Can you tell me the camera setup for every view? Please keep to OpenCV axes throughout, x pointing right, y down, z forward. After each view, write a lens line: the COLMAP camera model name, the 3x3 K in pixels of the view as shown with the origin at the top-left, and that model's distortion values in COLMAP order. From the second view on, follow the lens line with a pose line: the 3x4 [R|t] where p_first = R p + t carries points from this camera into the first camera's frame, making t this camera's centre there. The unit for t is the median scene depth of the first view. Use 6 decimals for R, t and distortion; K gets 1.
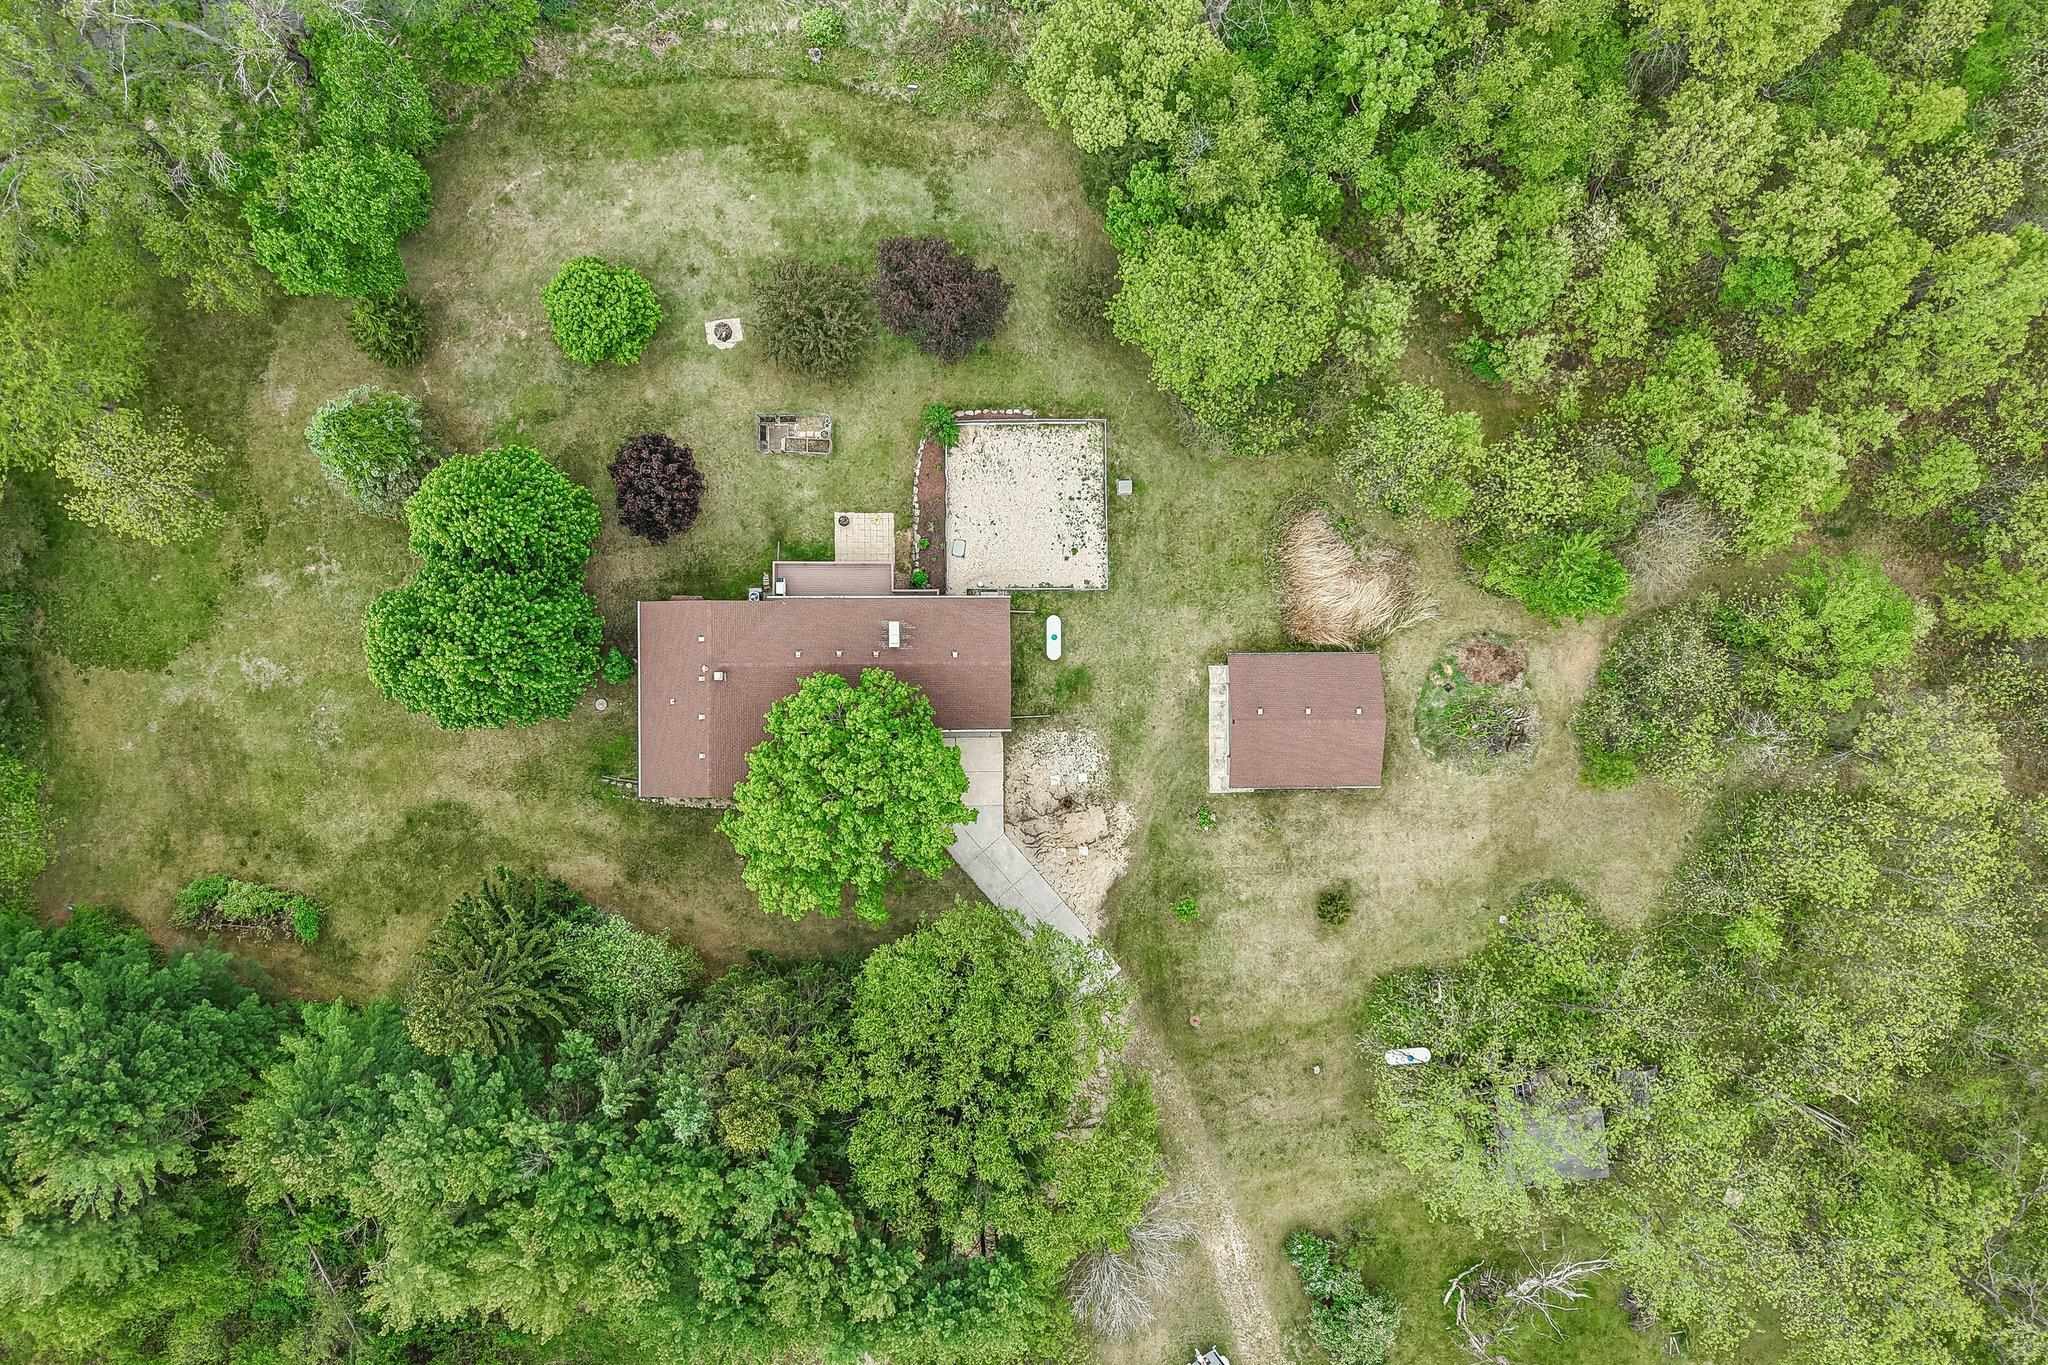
lens RADIAL K [[1386.5, 0, 1024.0], [0, 1386.5, 682.5], [0, 0, 1]] dist [0.048842, -0.043282]
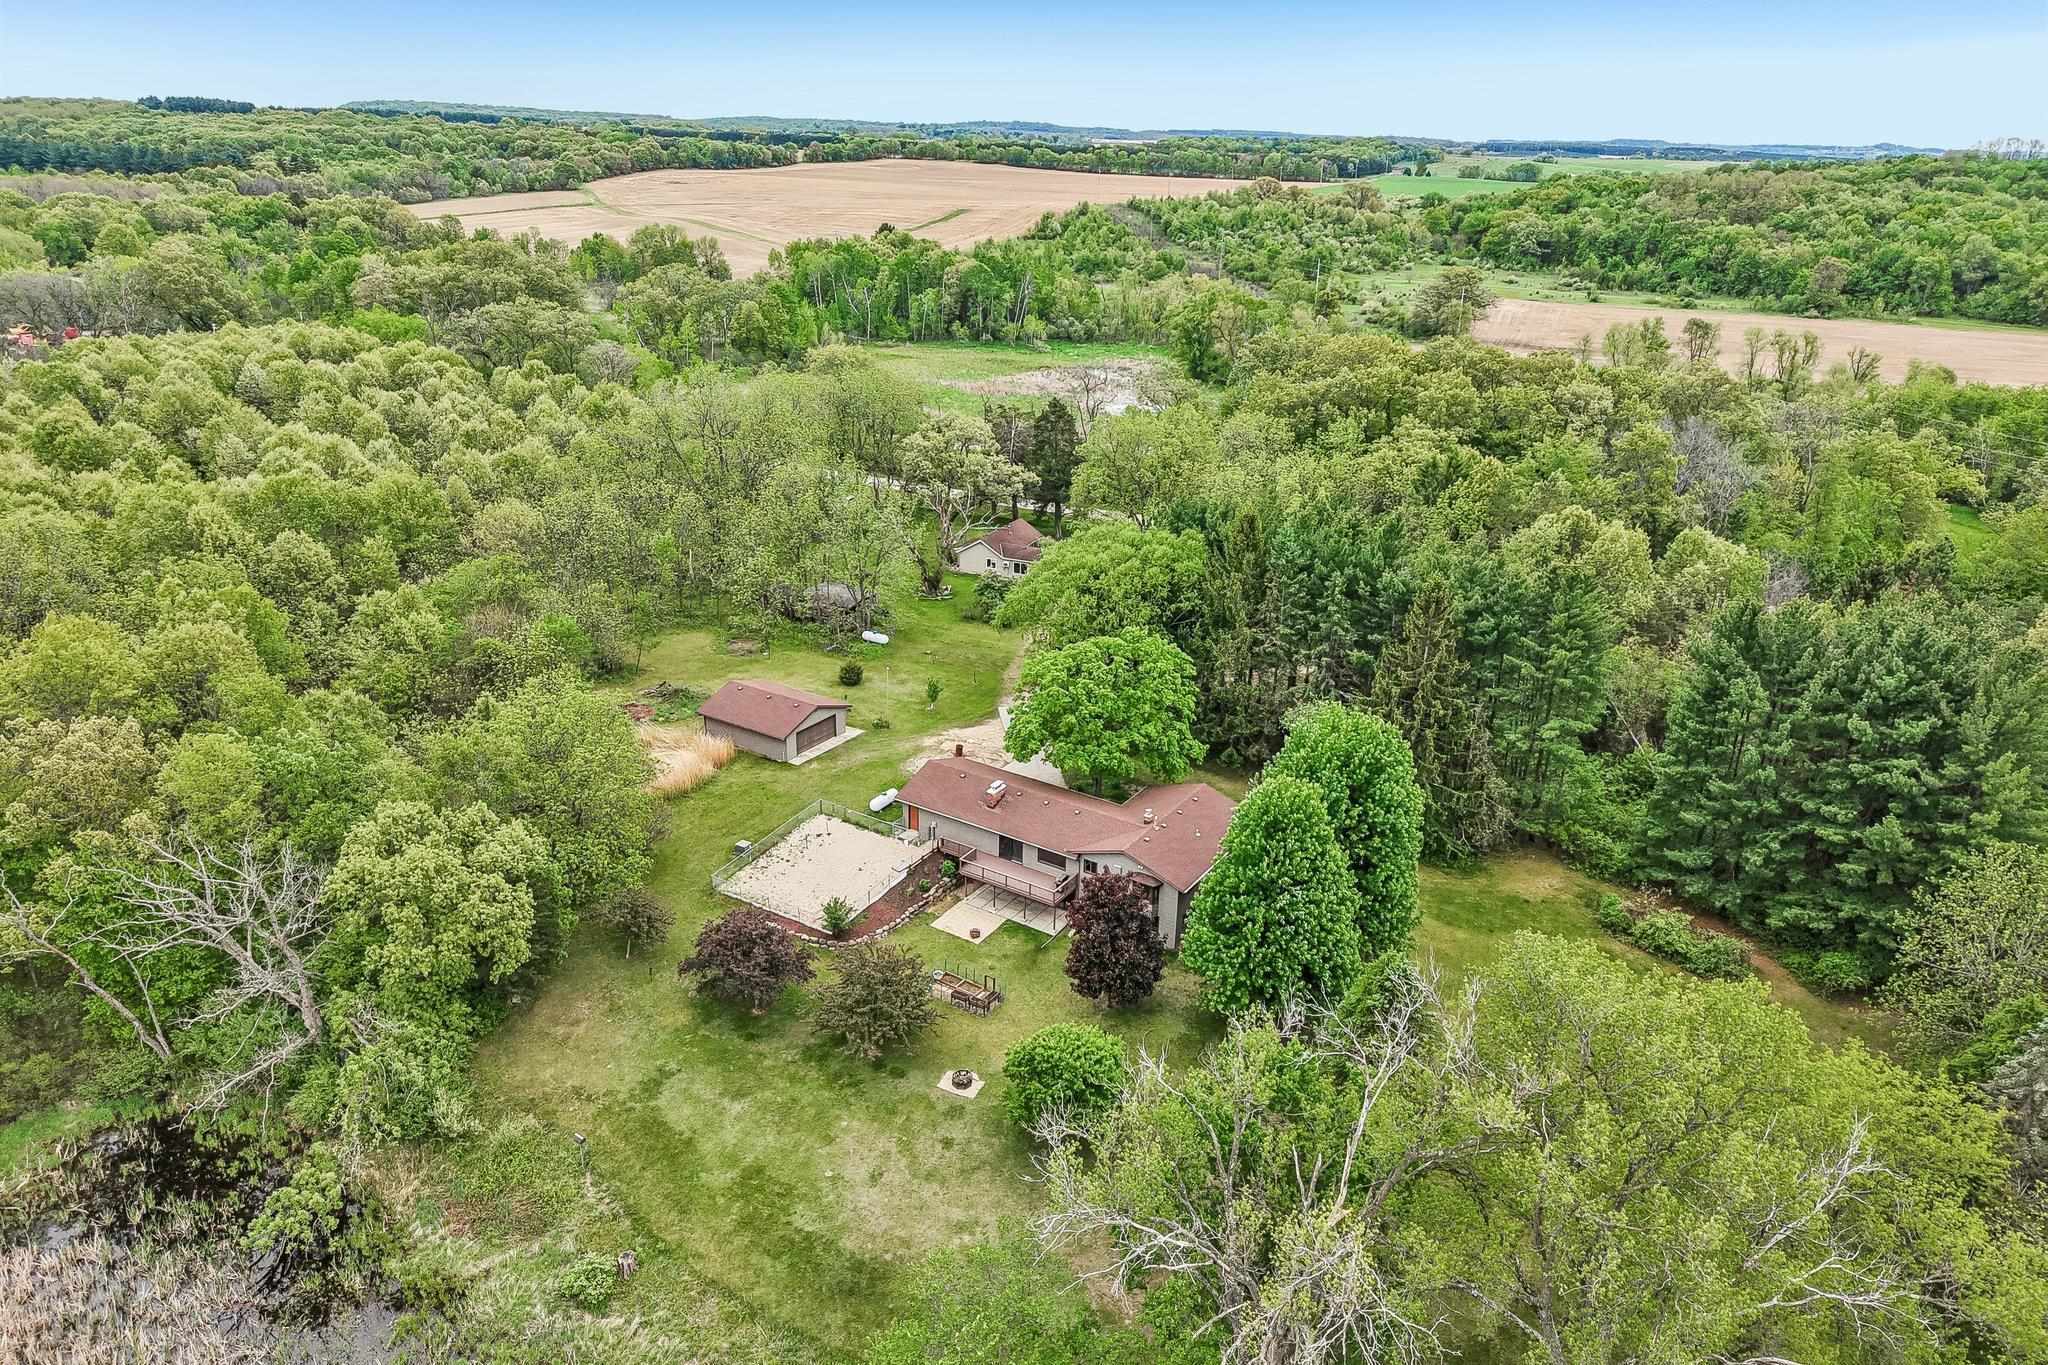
lens RADIAL K [[1369.6, 0, 1024.0], [0, 1369.6, 682.5], [0, 0, 1]] dist [0.029984, -0.036085]
pose [[-0.834563, -0.239693, 0.496036, -0.595949], [0.549146, -0.289882, 0.783841, -0.804931], [-0.044090, 0.926561, 0.373551, 0.462166]]
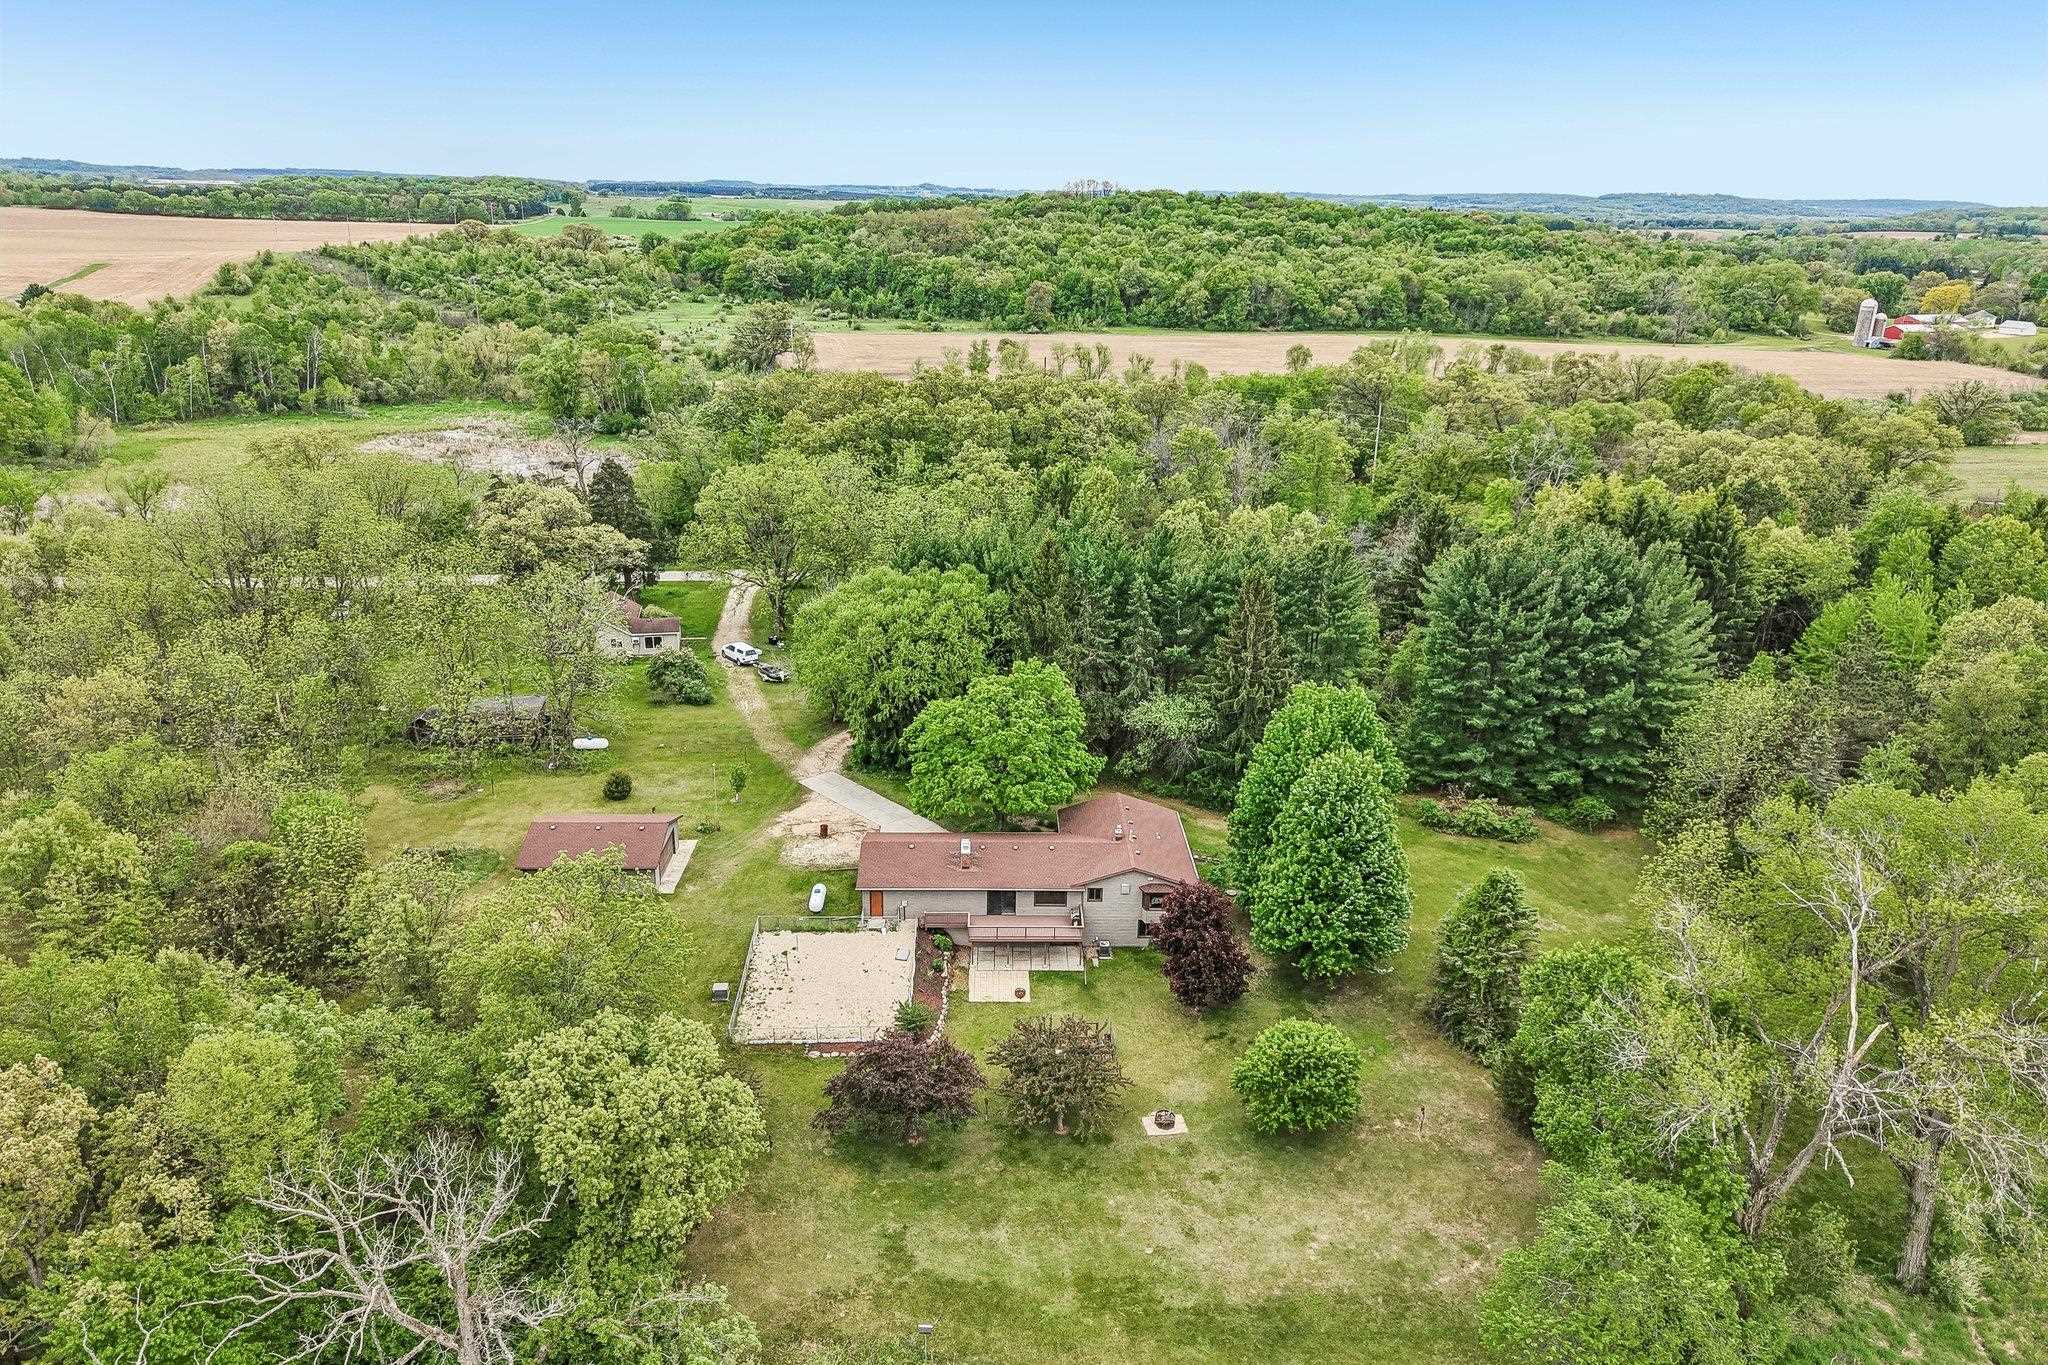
lens RADIAL K [[1369.6, 0, 1024.0], [0, 1369.6, 682.5], [0, 0, 1]] dist [0.029984, -0.036085]
pose [[-0.998977, -0.031516, -0.032422, -0.094845], [-0.020374, -0.326393, 0.945014, -0.940706], [-0.040366, 0.944709, 0.325417, 0.479437]]
